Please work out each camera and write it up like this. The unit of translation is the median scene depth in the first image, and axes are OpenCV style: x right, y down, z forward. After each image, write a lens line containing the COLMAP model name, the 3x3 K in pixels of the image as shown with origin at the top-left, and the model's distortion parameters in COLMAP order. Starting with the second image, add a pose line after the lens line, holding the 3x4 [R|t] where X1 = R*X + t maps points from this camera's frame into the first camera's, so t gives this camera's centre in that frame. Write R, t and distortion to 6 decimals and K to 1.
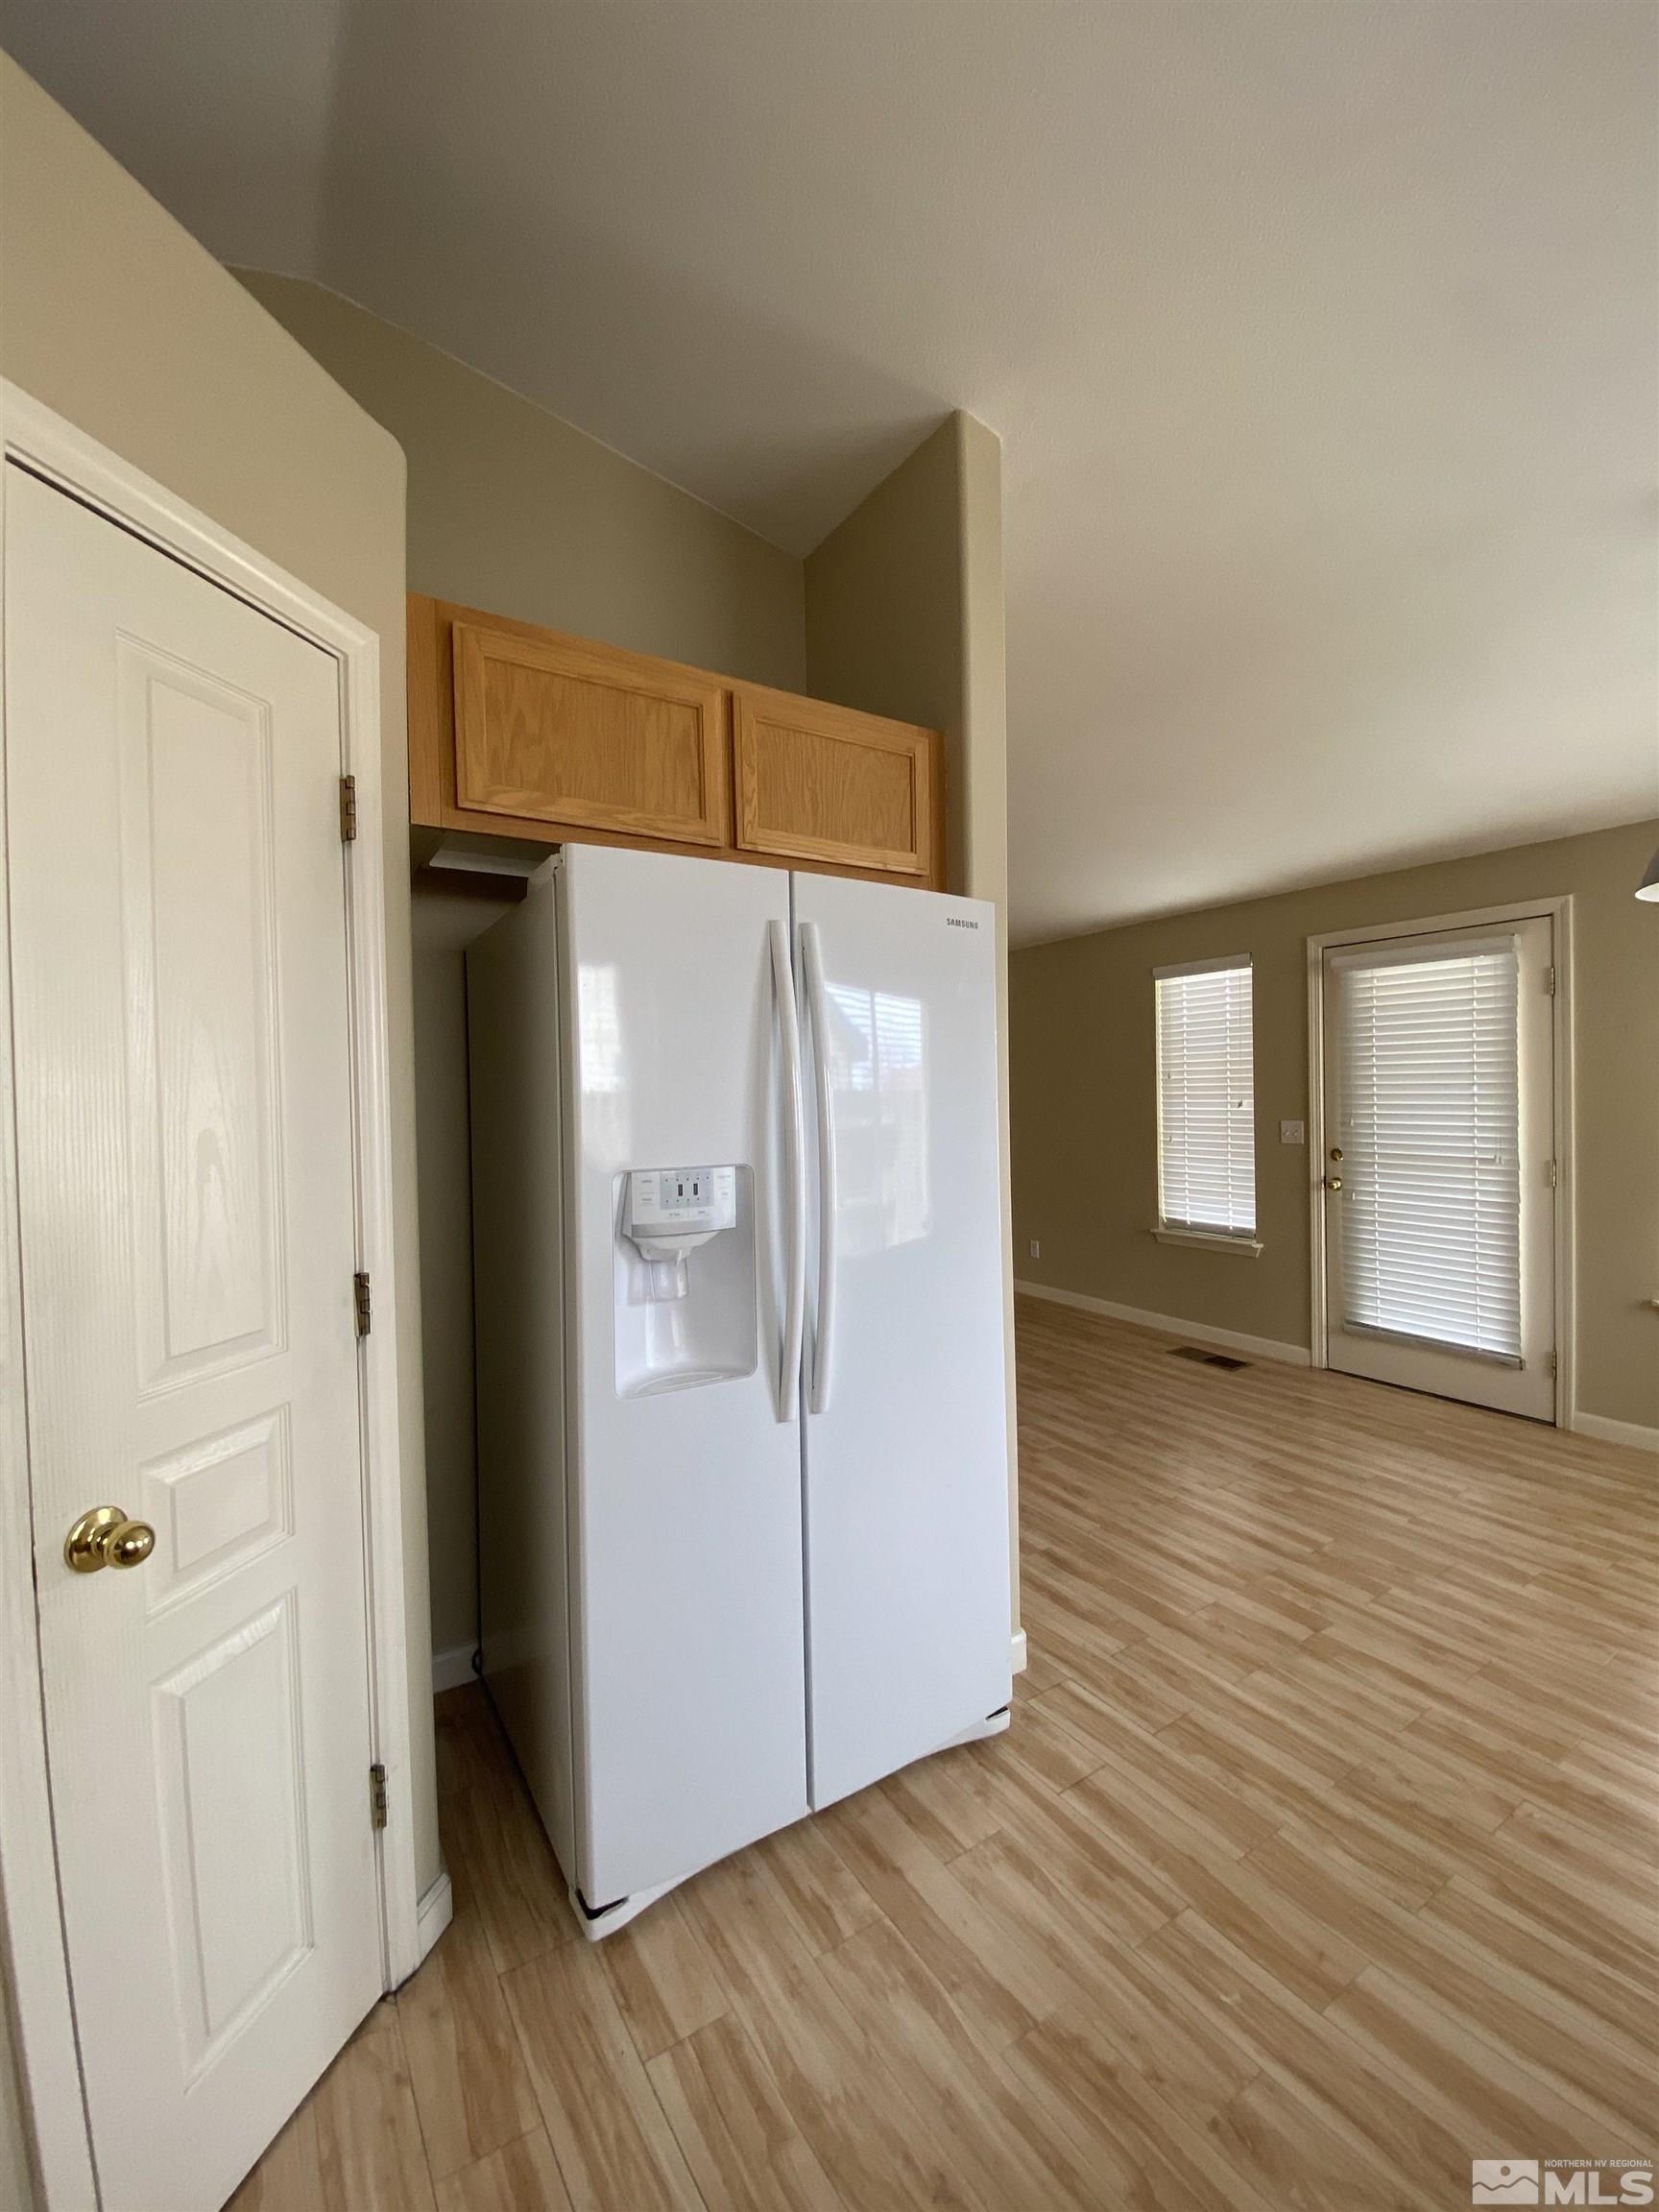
lens RADIAL K [[915.3, 0, 829.5], [0, 915.3, 1106.0], [0, 0, 1]] dist [0.025409, -0.022108]
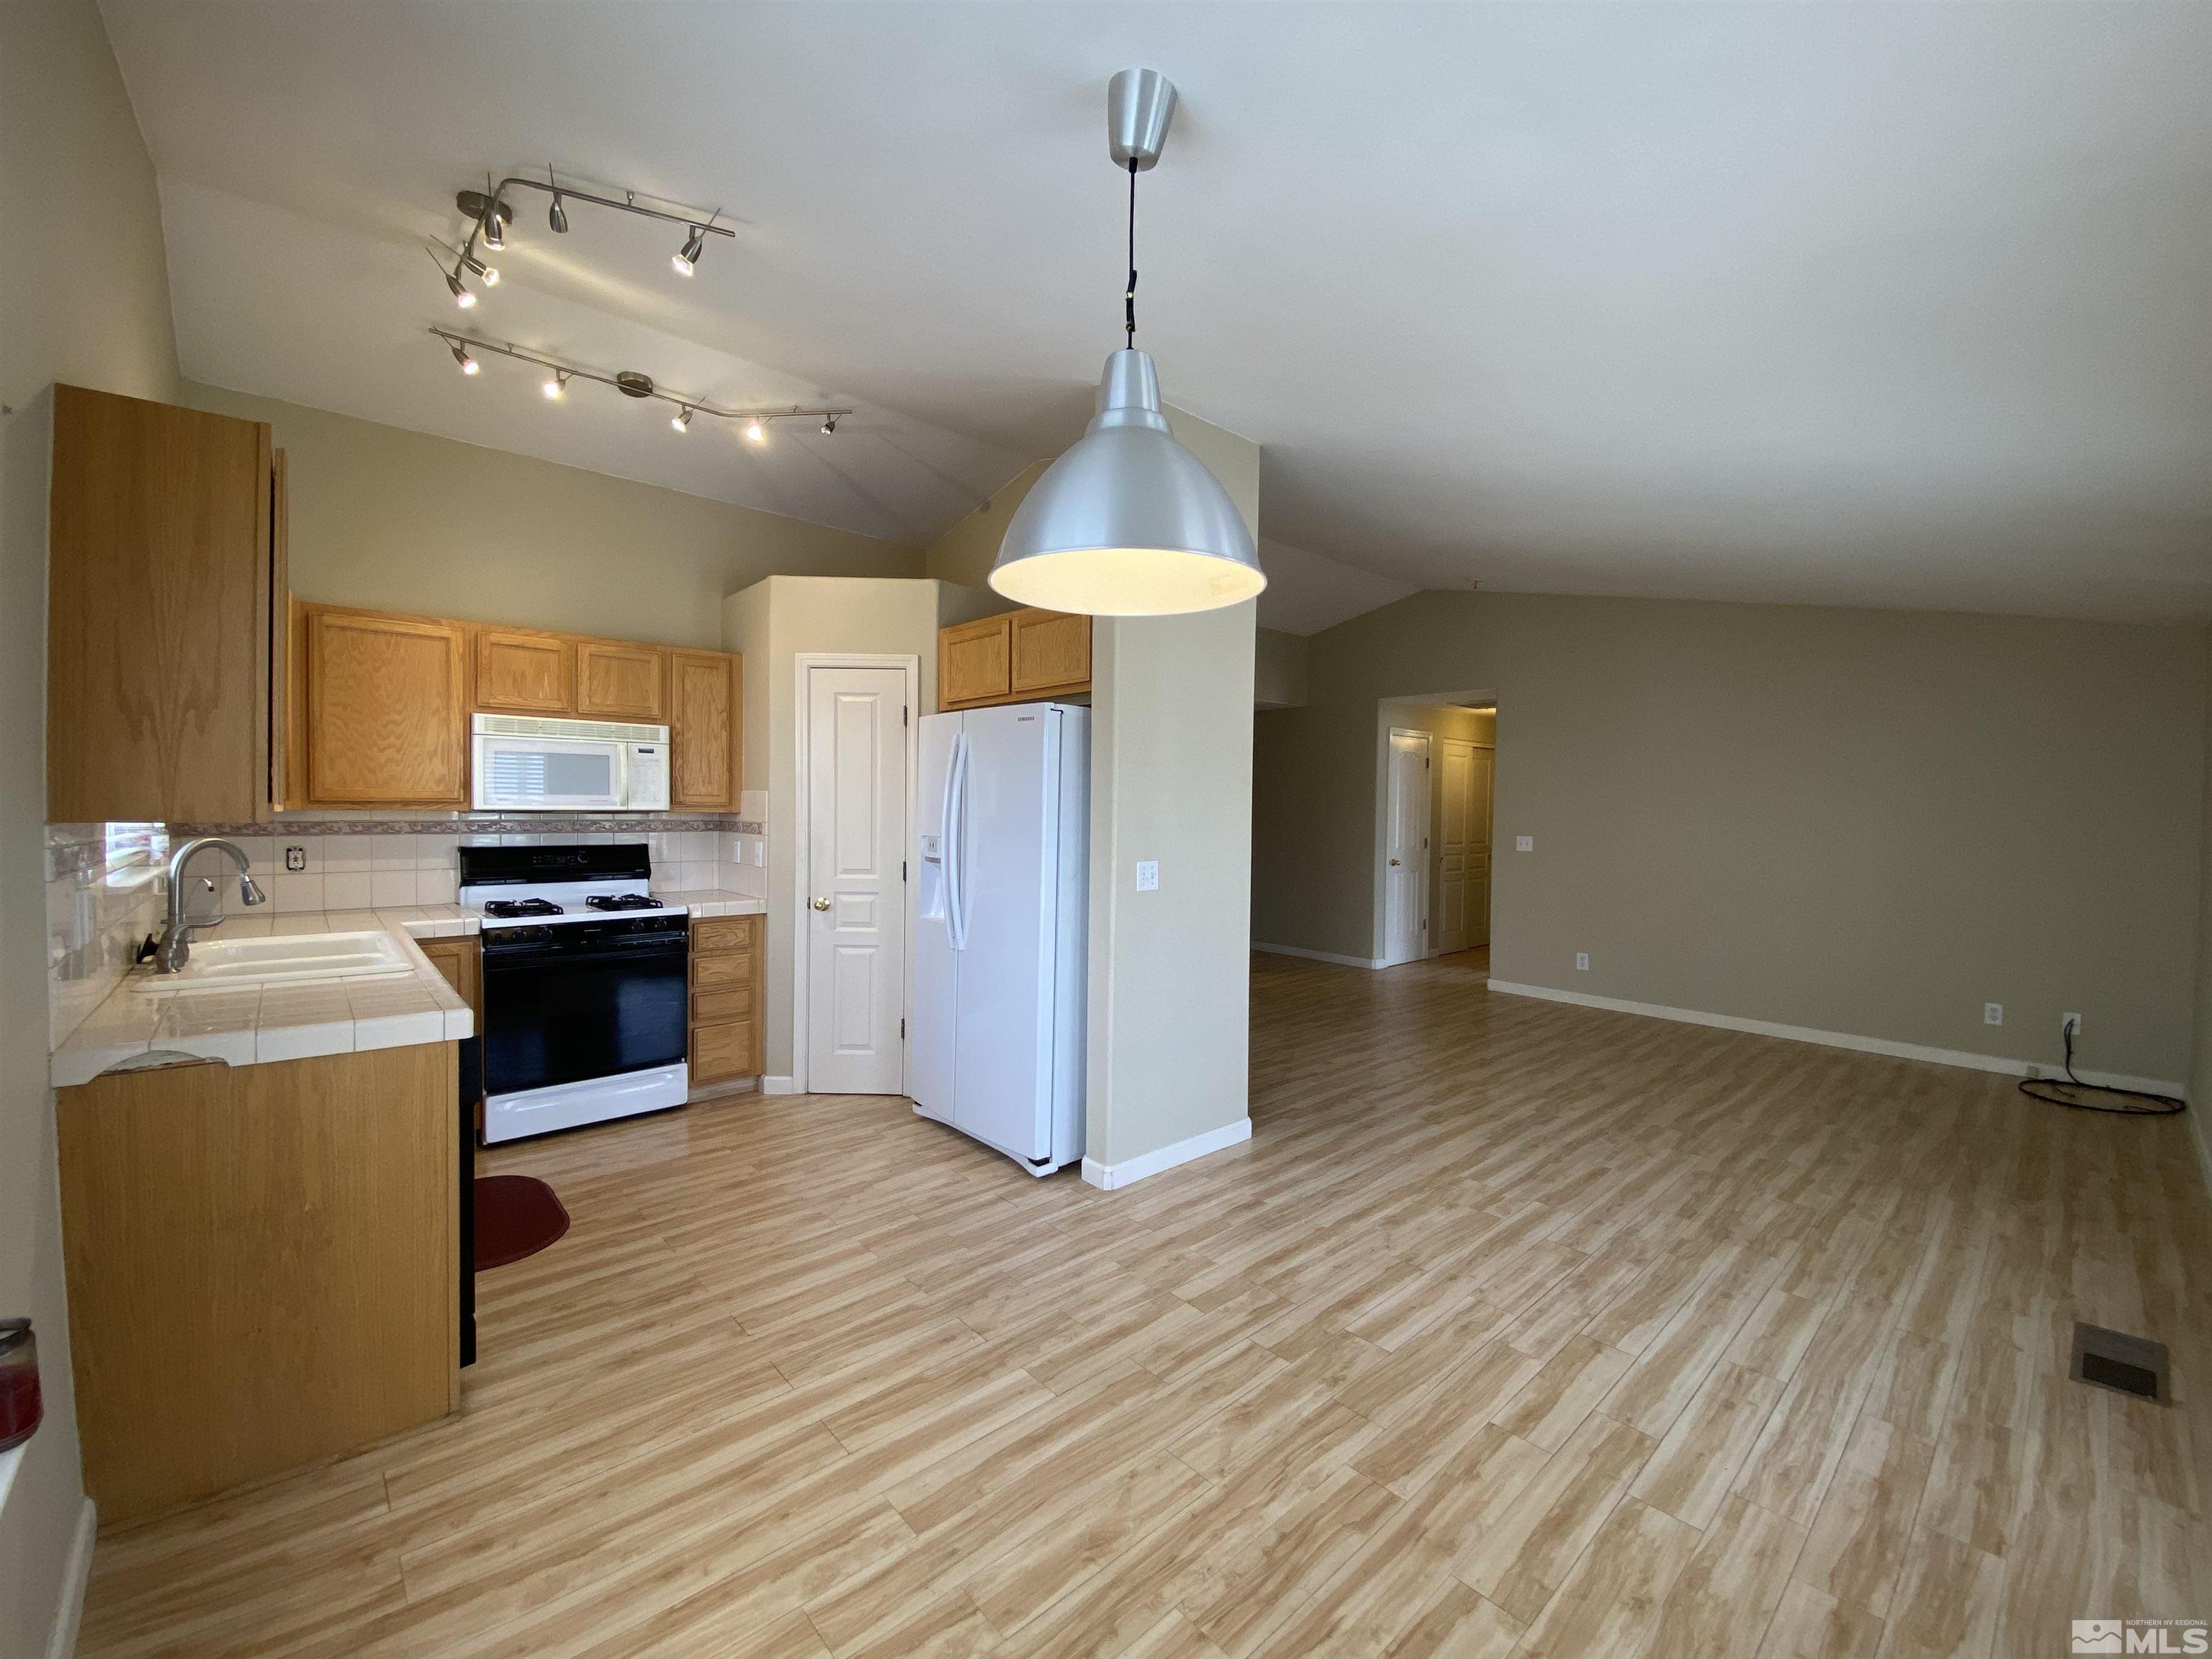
lens RADIAL K [[894.7, 0, 1111.1], [0, 894.7, 827.5], [0, 0, 1]] dist [0.035784, -0.028303]
pose [[0.163687, 0.045752, -0.985451, 1.705692], [-0.031877, 0.998648, 0.041070, -0.054552], [0.985997, 0.024690, 0.164924, 0.772269]]
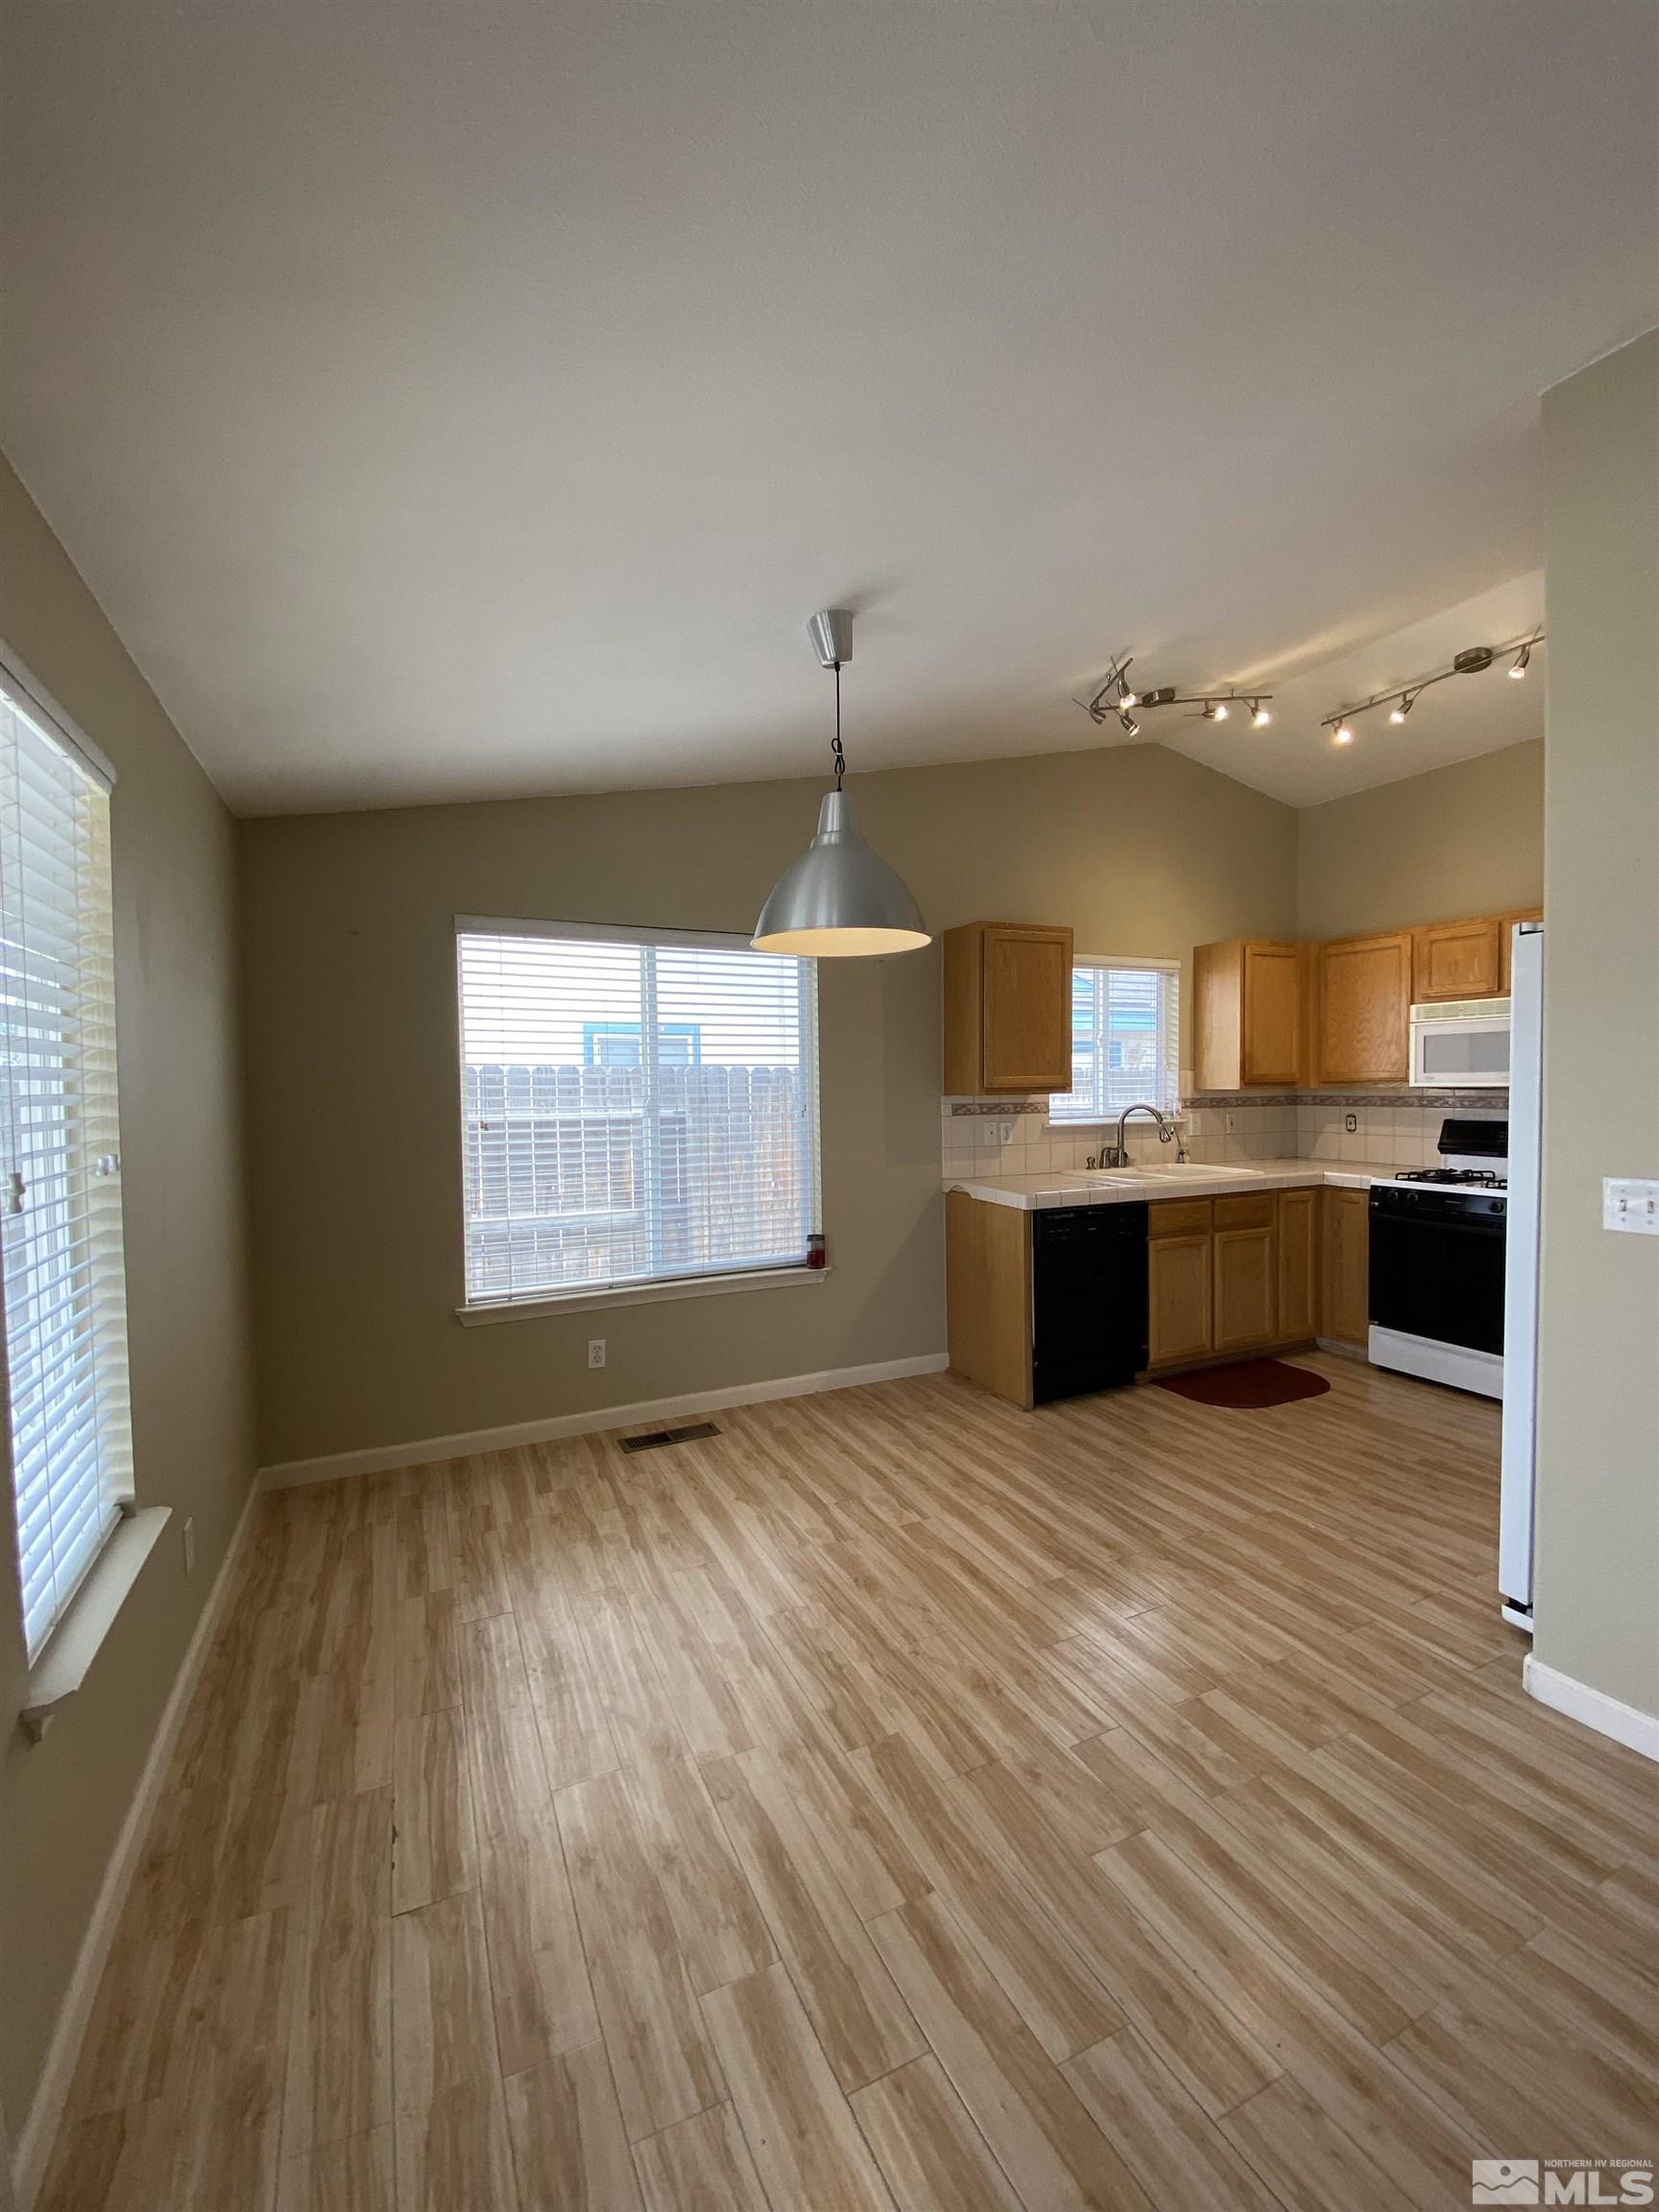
lens RADIAL K [[895.2, 0, 832.2], [0, 895.2, 1115.2], [0, 0, 1]] dist [0.020559, -0.020573]
pose [[-0.990851, 0.027936, 0.132039, 0.814237], [0.034835, 0.998130, 0.050233, -0.062799], [-0.130388, 0.054373, -0.989971, 2.050242]]
